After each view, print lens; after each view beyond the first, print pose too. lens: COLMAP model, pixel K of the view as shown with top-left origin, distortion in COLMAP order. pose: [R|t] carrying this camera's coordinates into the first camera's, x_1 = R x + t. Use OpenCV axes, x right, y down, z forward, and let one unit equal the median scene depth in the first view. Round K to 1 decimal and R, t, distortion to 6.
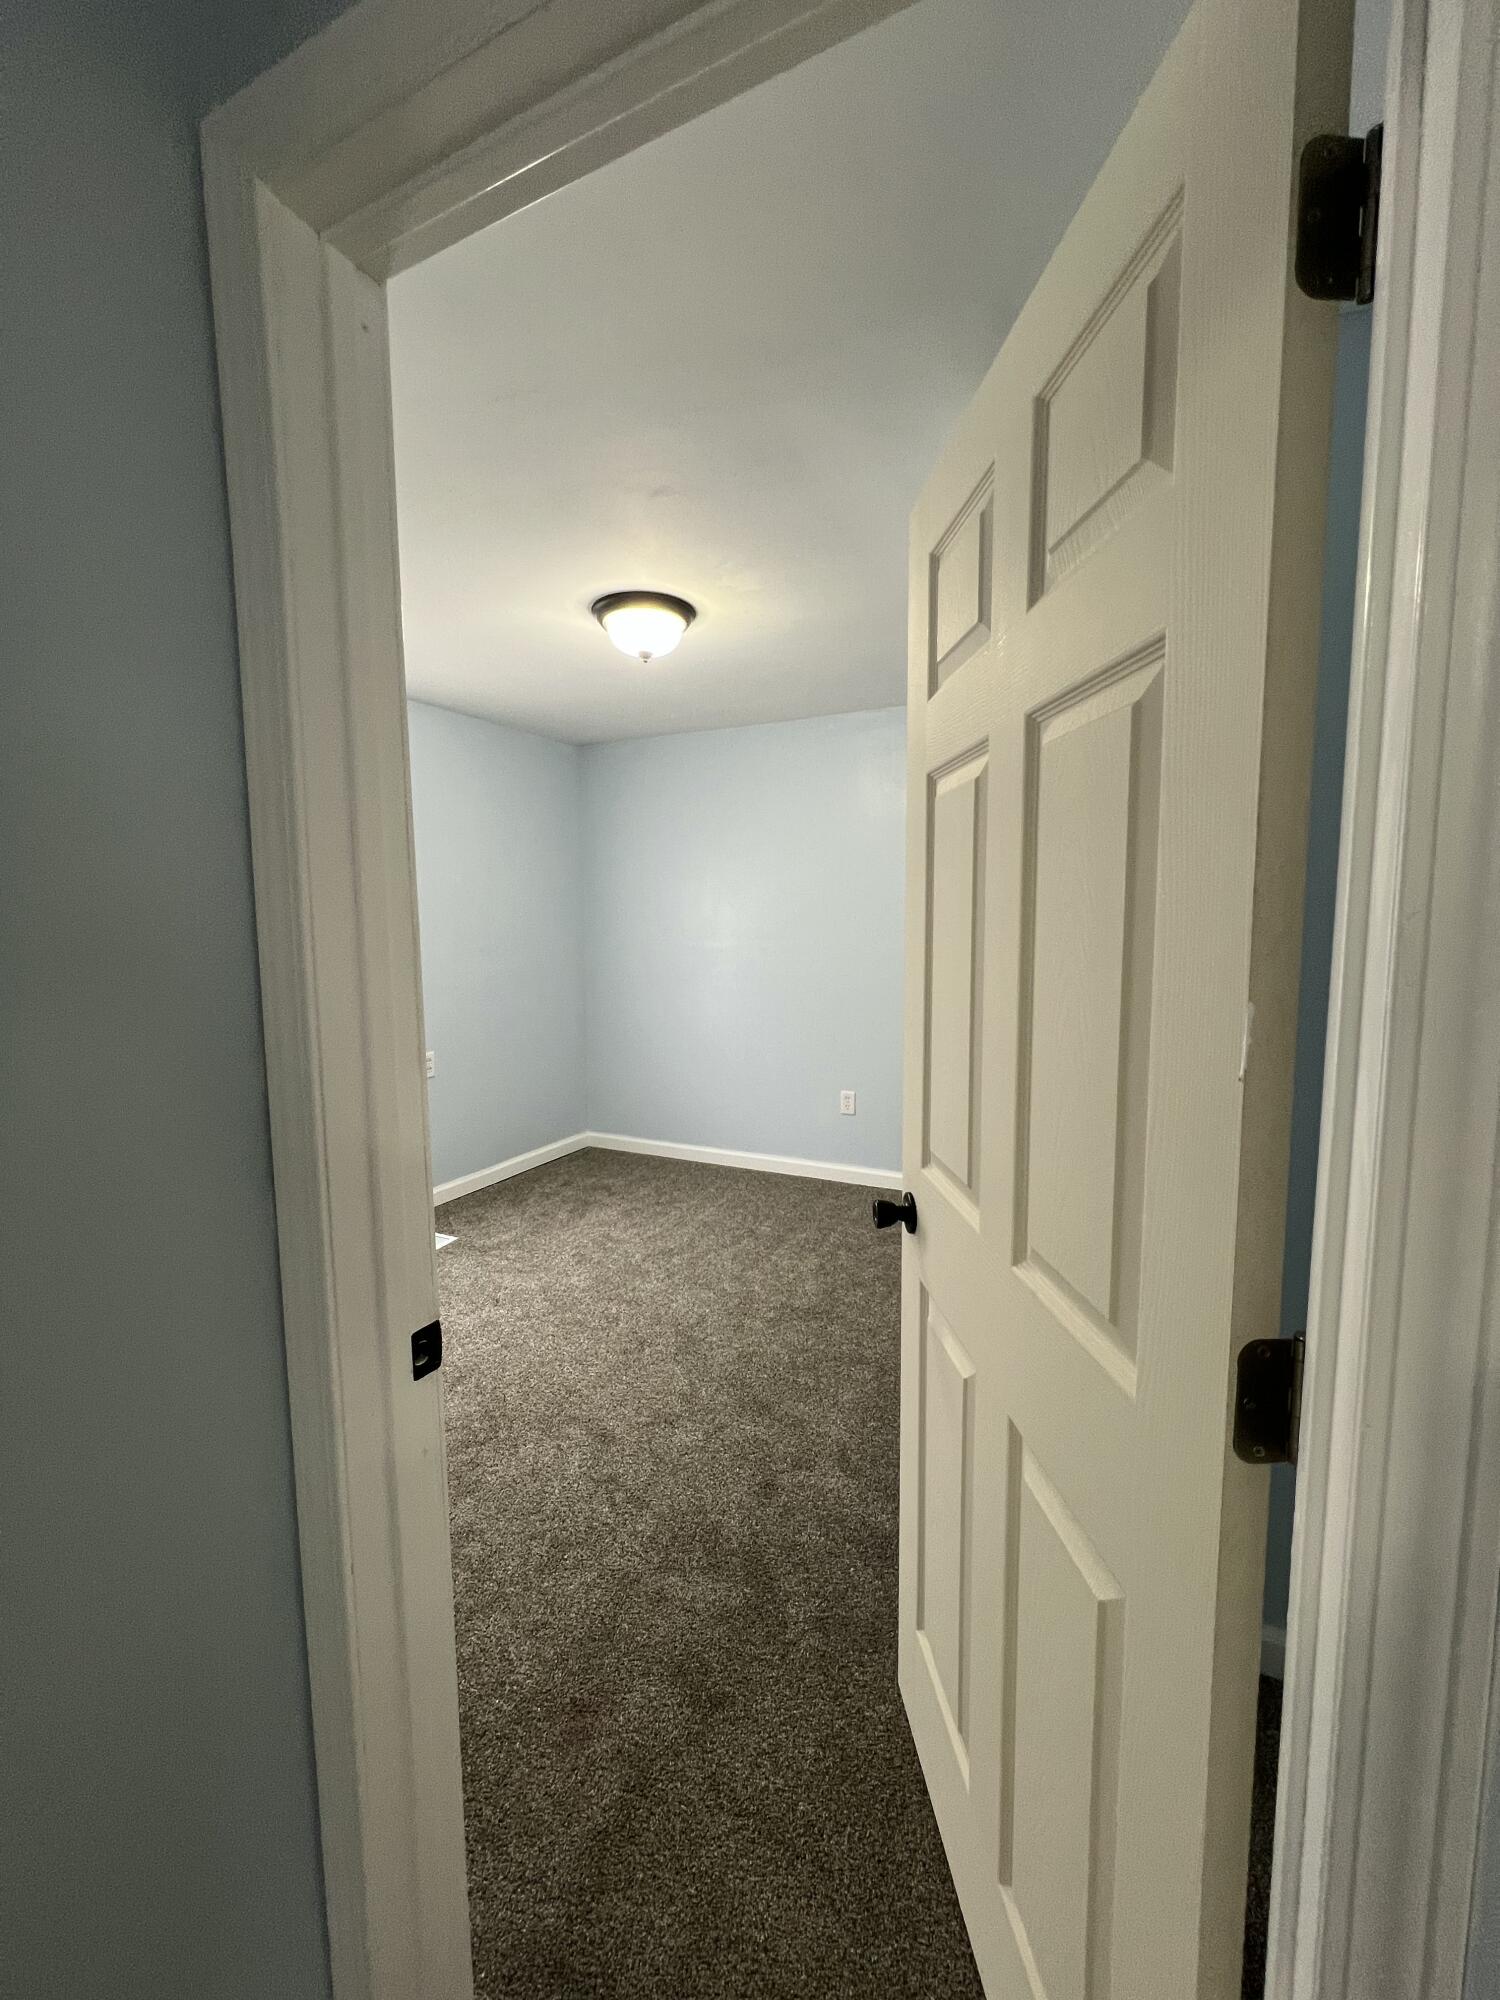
lens RADIAL K [[814.0, 0, 740.3], [0, 814.0, 995.1], [0, 0, 1]] dist [-0.000828, -0.000053]
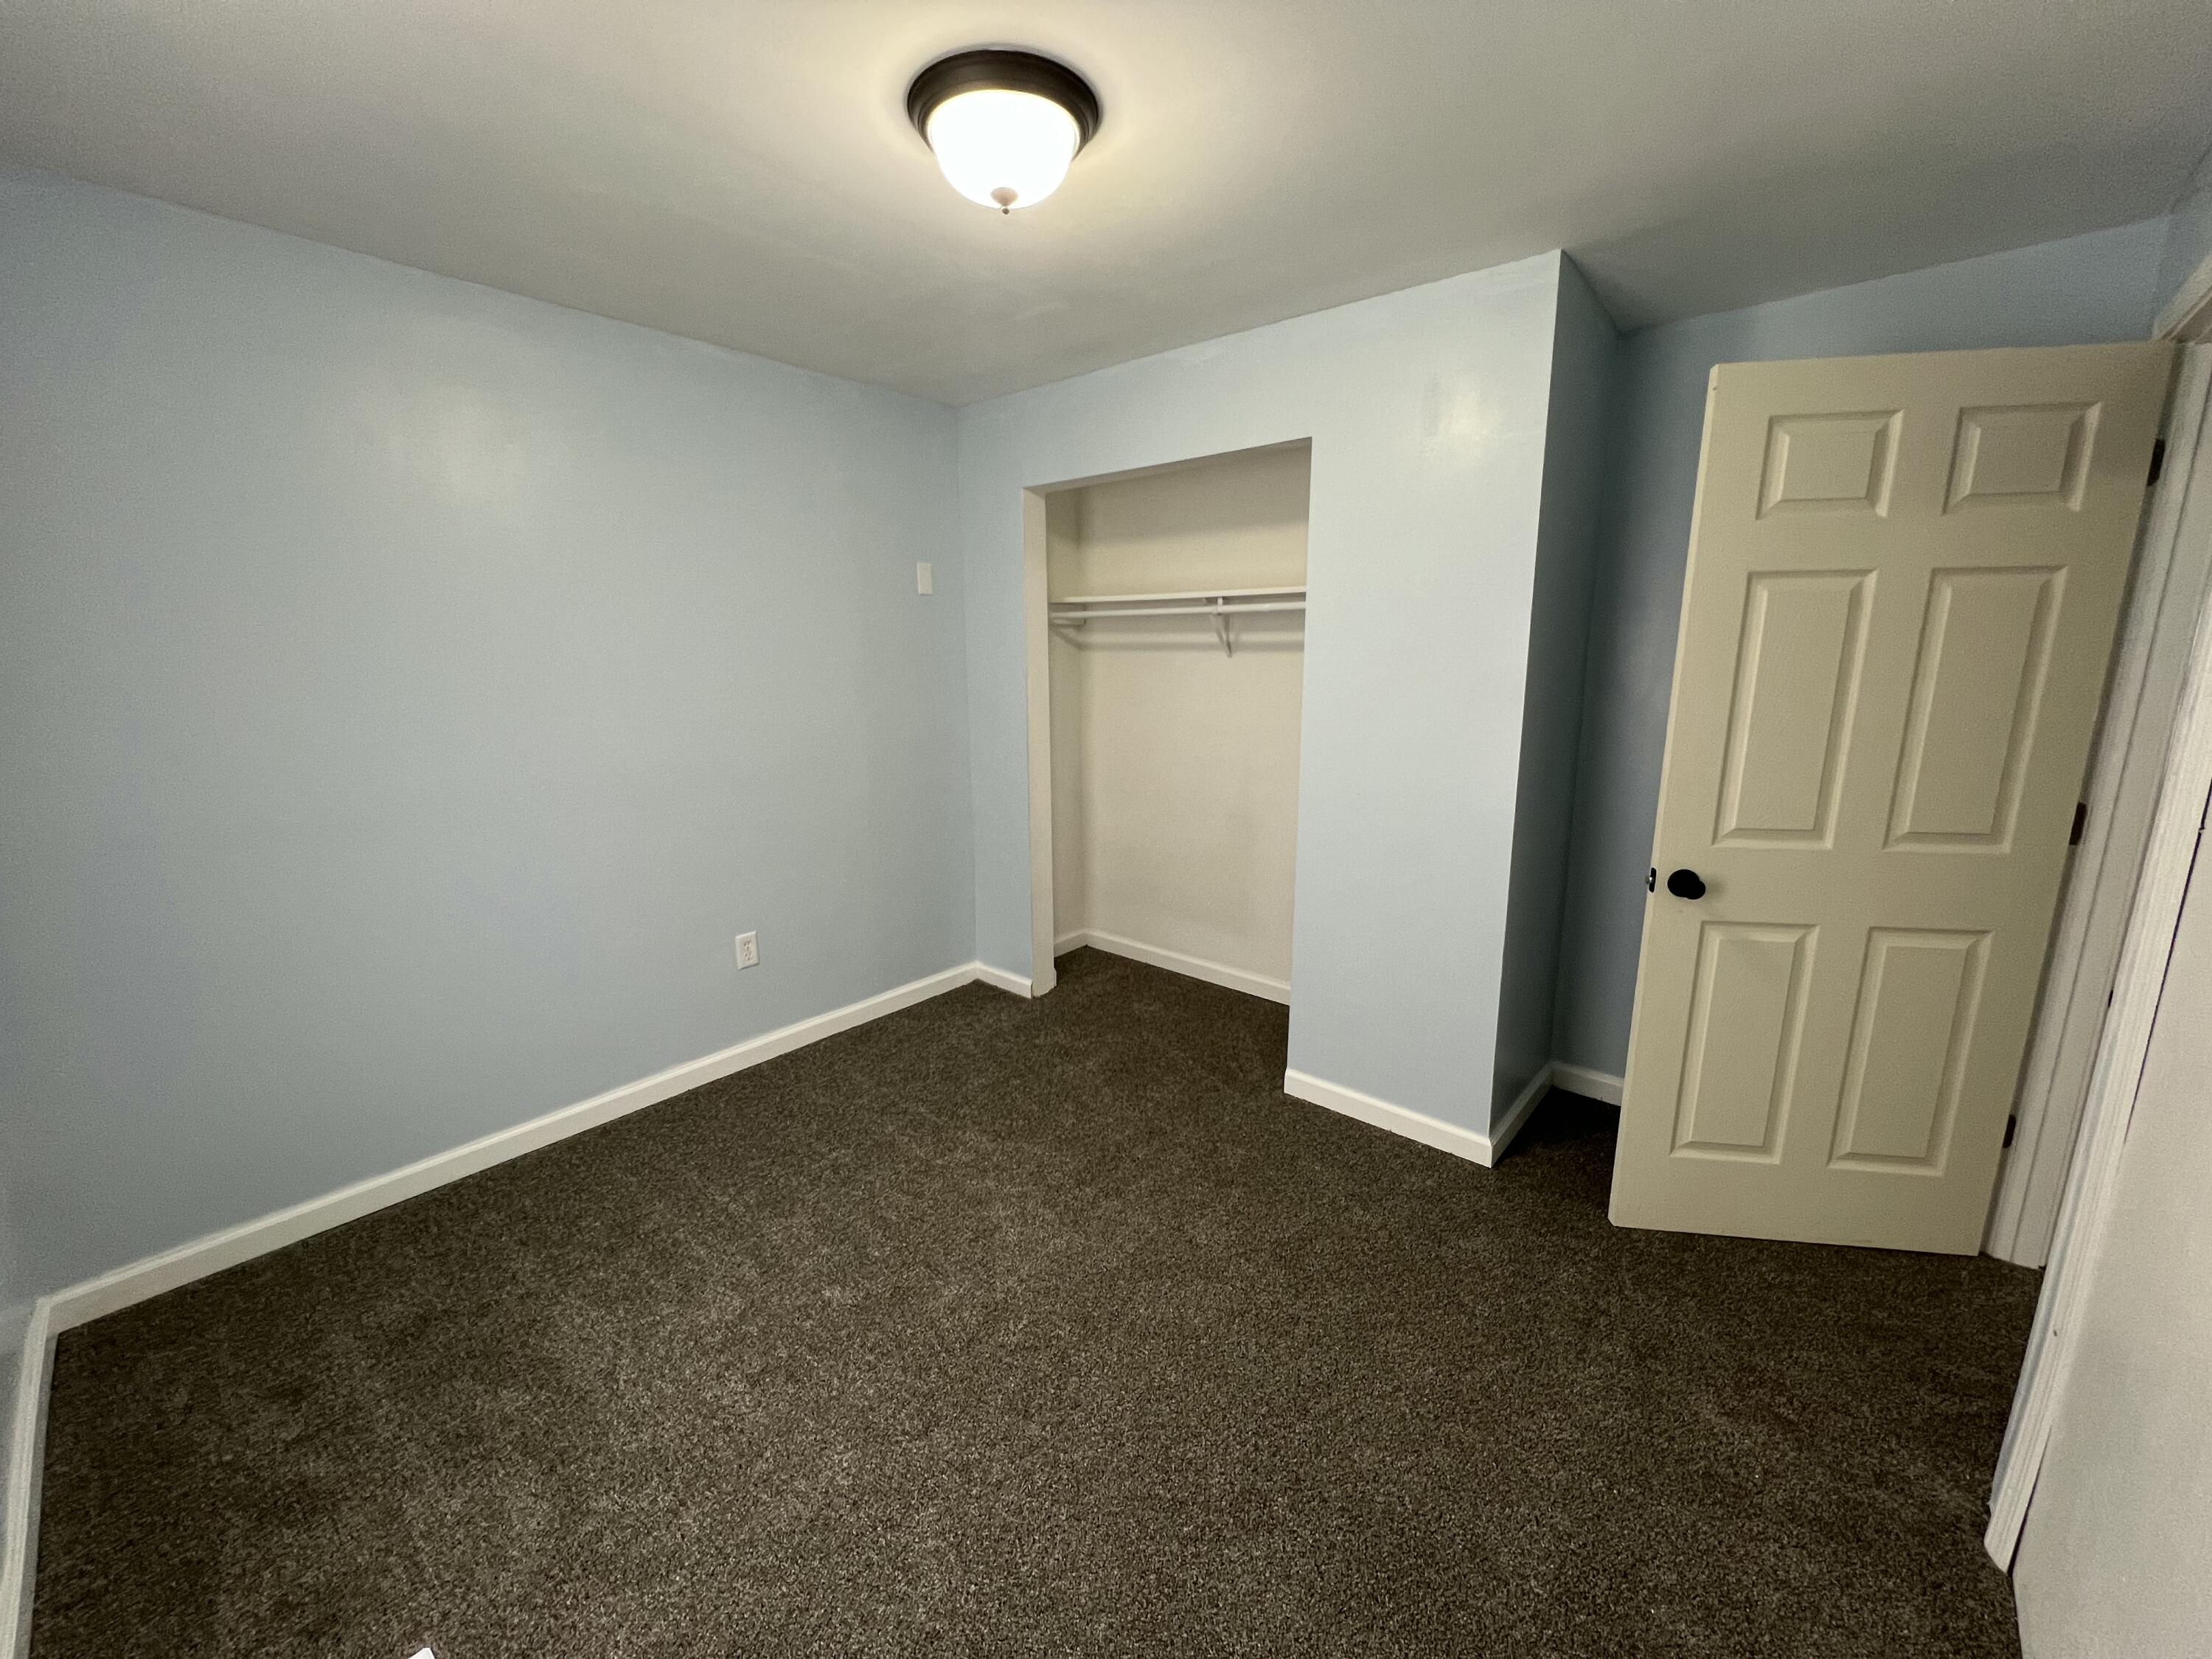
lens RADIAL K [[900.2, 0, 1096.6], [0, 900.2, 830.8], [0, 0, 1]] dist [-0.000828, -0.000053]
pose [[0.232919, -0.192650, 0.953223, -0.495132], [0.103306, 0.979537, 0.172726, -0.063931], [-0.966994, 0.058243, 0.248055, 0.528627]]
